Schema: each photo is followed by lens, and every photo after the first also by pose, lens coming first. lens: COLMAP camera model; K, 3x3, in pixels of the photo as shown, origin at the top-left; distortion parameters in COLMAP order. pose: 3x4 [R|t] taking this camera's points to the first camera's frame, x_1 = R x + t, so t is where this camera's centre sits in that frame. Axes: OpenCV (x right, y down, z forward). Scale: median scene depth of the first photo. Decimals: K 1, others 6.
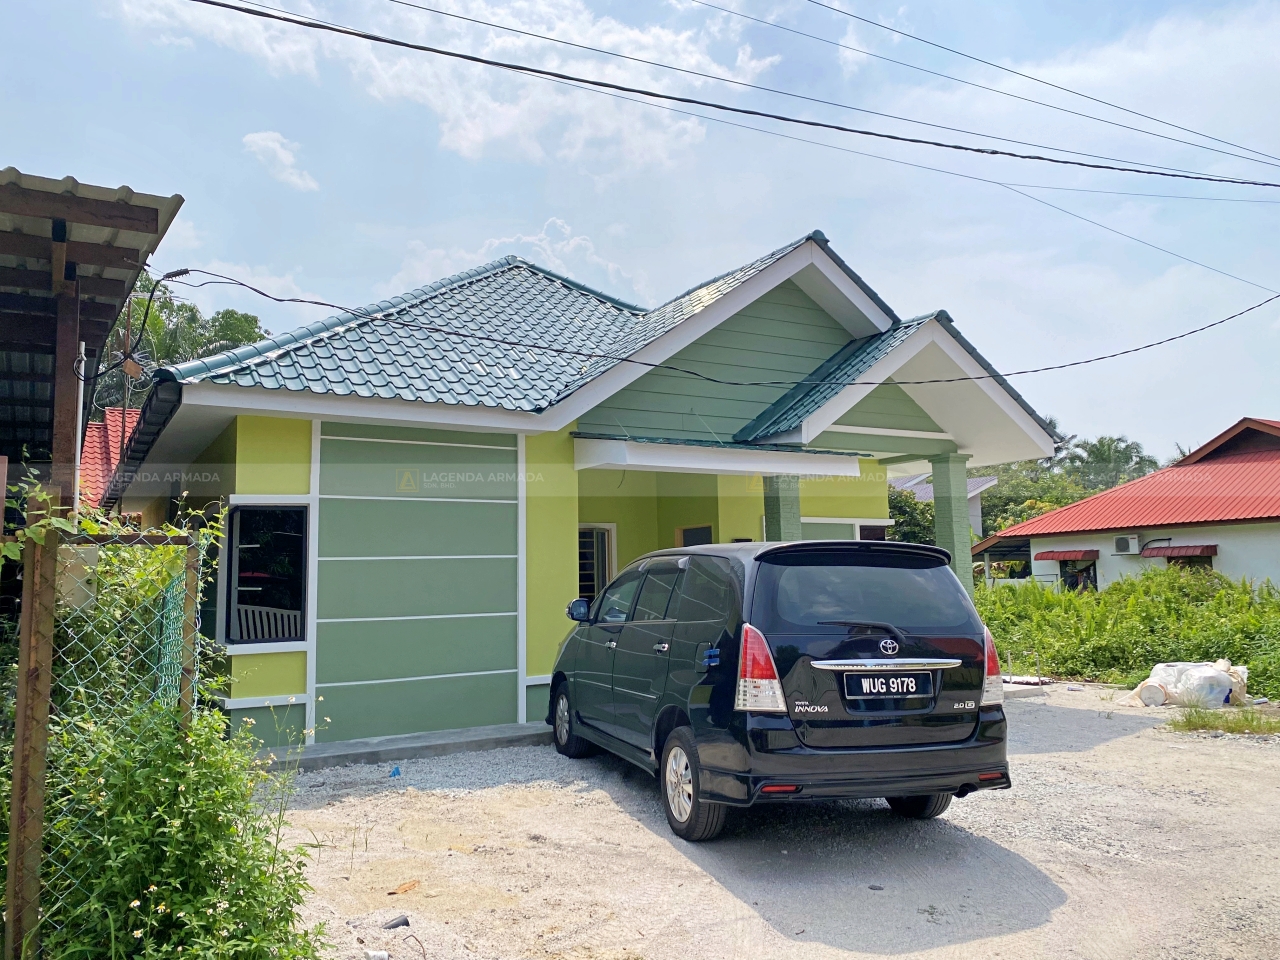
lens RADIAL K [[963.5, 0, 630.1], [0, 963.5, 477.9], [0, 0, 1]] dist [-0.000464, -0.002752]
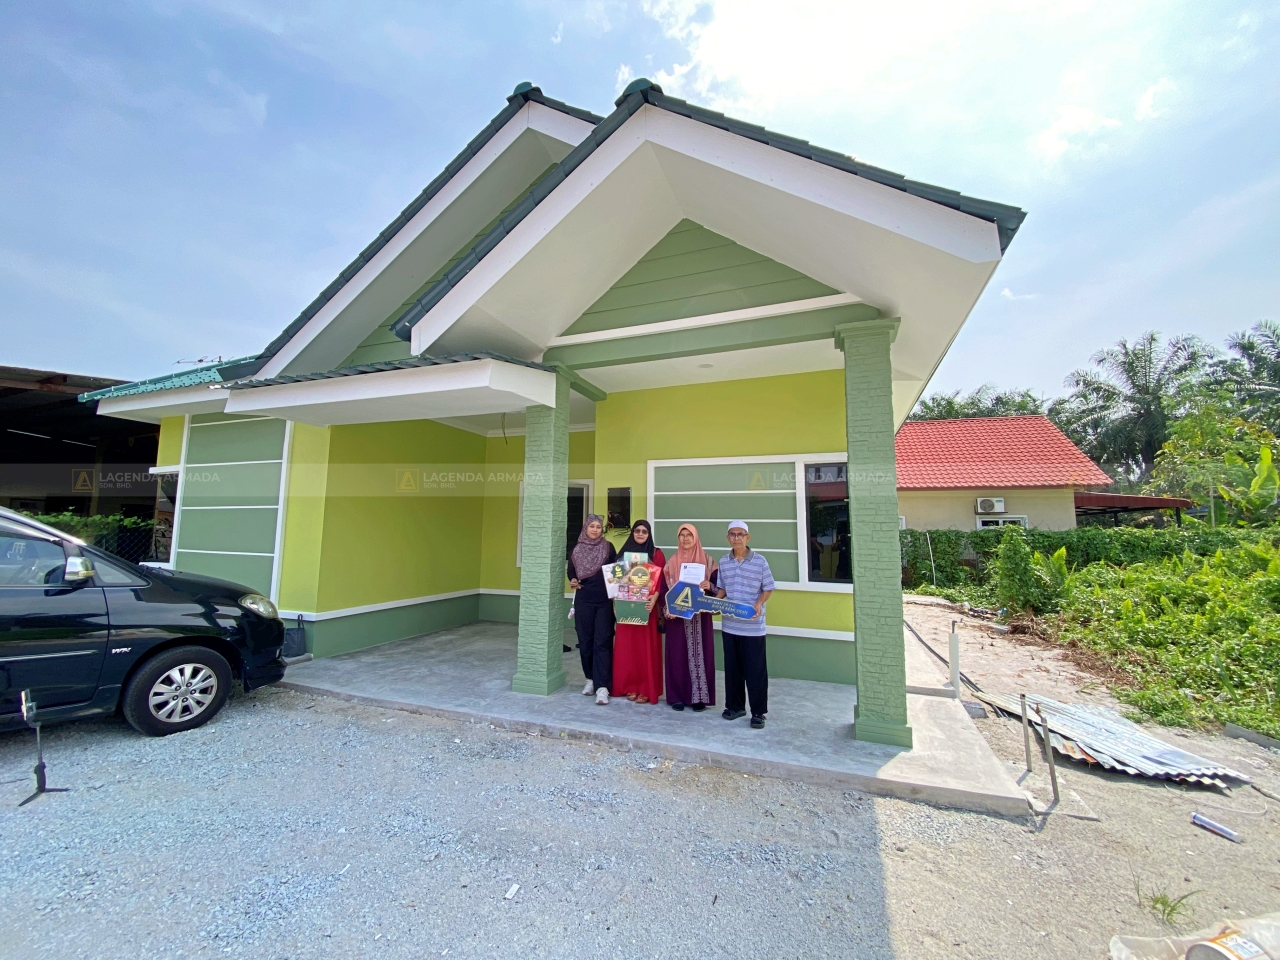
lens RADIAL K [[519.8, 0, 632.8], [0, 519.8, 476.8], [0, 0, 1]] dist [0.000127, -0.014138]
pose [[0.633073, -0.047148, -0.772655, 0.589652], [0.047602, 0.998626, -0.021934, 0.074256], [0.772627, -0.022894, 0.634448, 0.858173]]
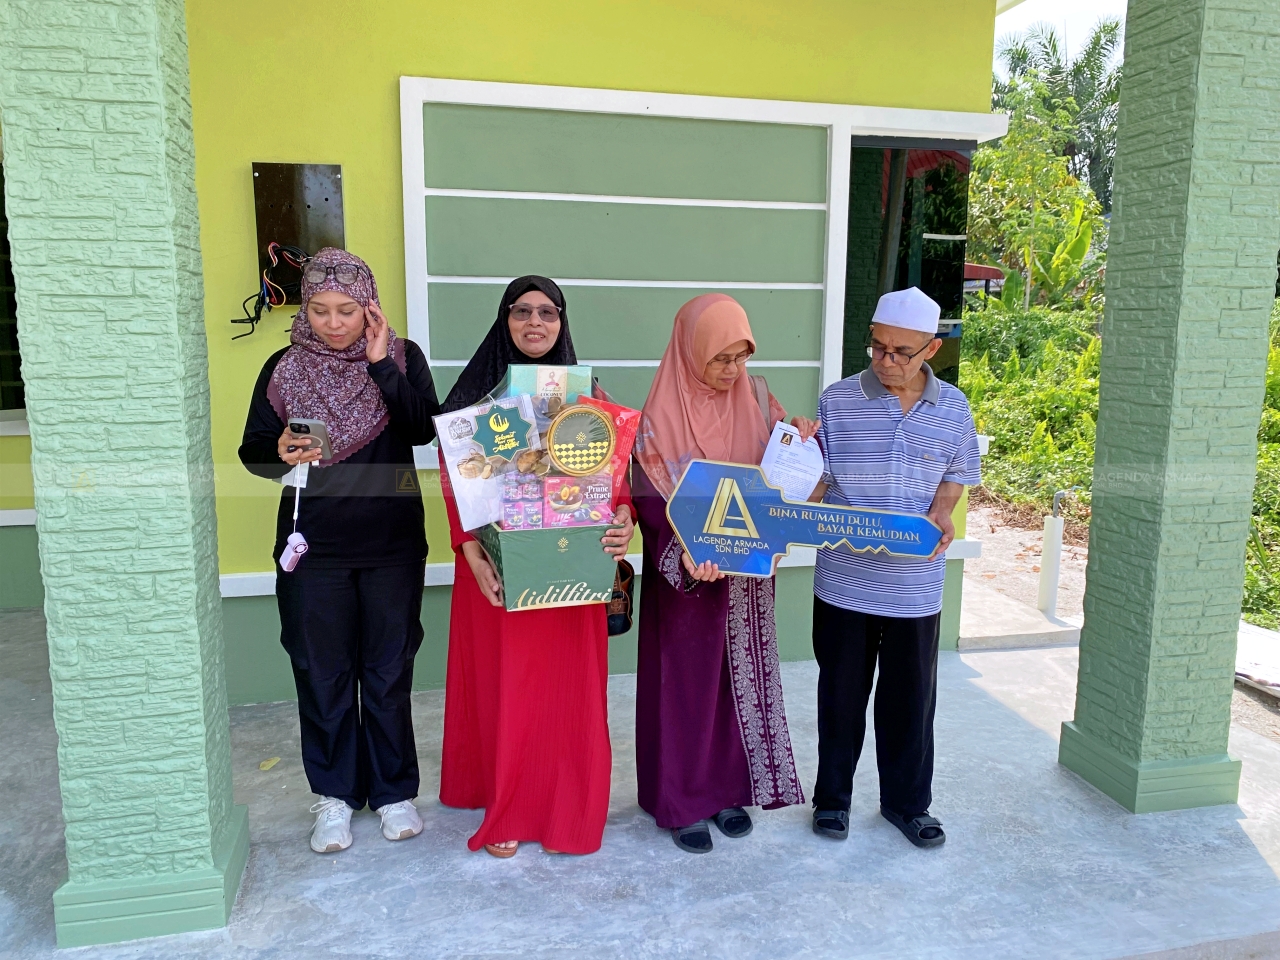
lens RADIAL K [[965.3, 0, 640.0], [0, 965.3, 480.0], [0, 0, 1]] dist [0.000144, -0.005337]
pose [[0.958812, 0.078751, -0.272908, 0.344785], [-0.004676, 0.965044, 0.262046, 0.088958], [0.284004, -0.249976, 0.925664, 0.922618]]
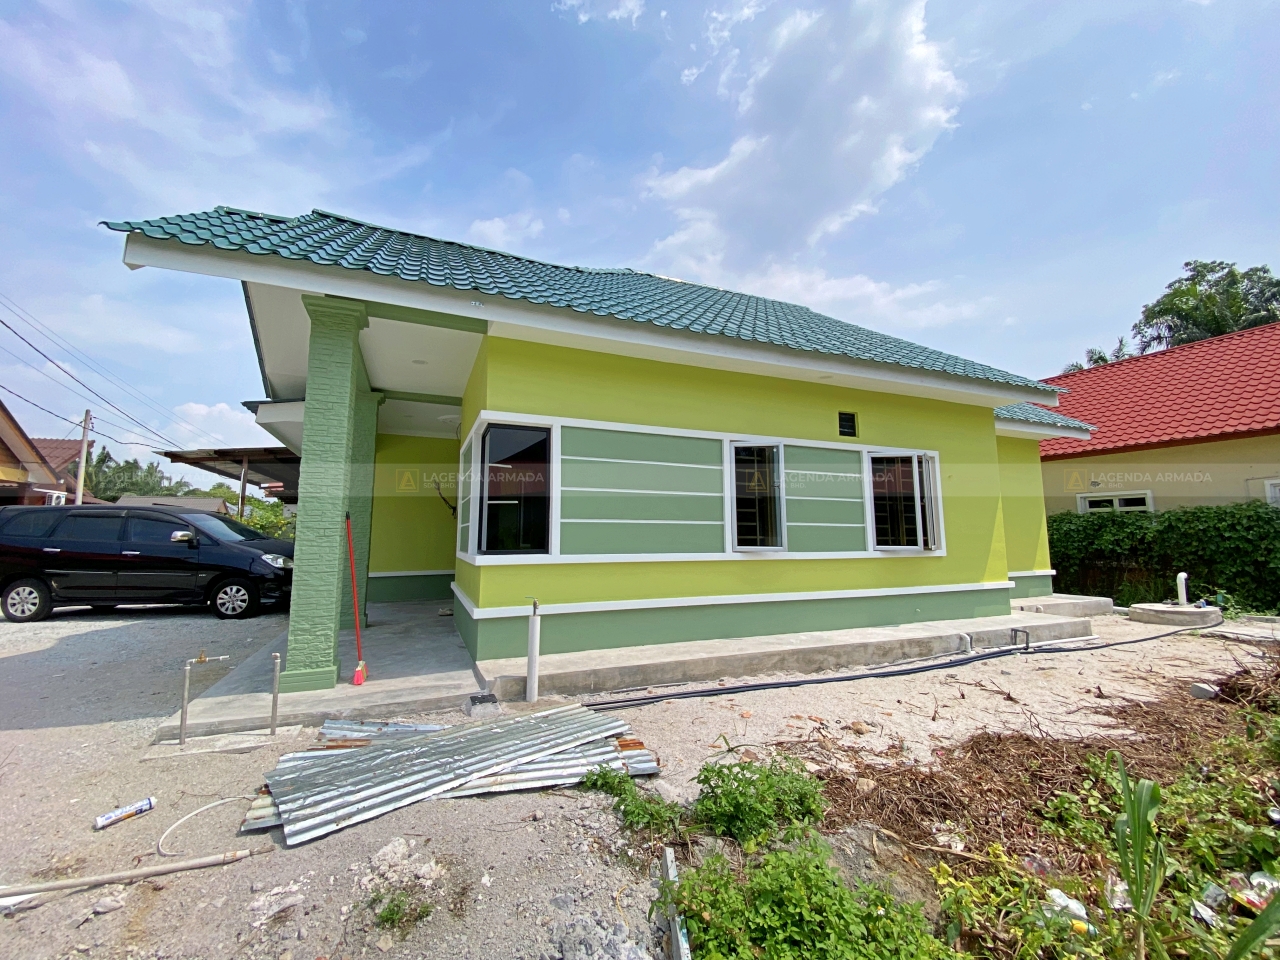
lens RADIAL K [[510.9, 0, 631.5], [0, 510.9, 480.5], [0, 0, 1]] dist [0.000573, -0.012776]
pose [[-0.125504, -0.079534, -0.988900, 0.760788], [0.106069, 0.989992, -0.093083, 0.163045], [0.986407, -0.116574, -0.115812, 1.508109]]
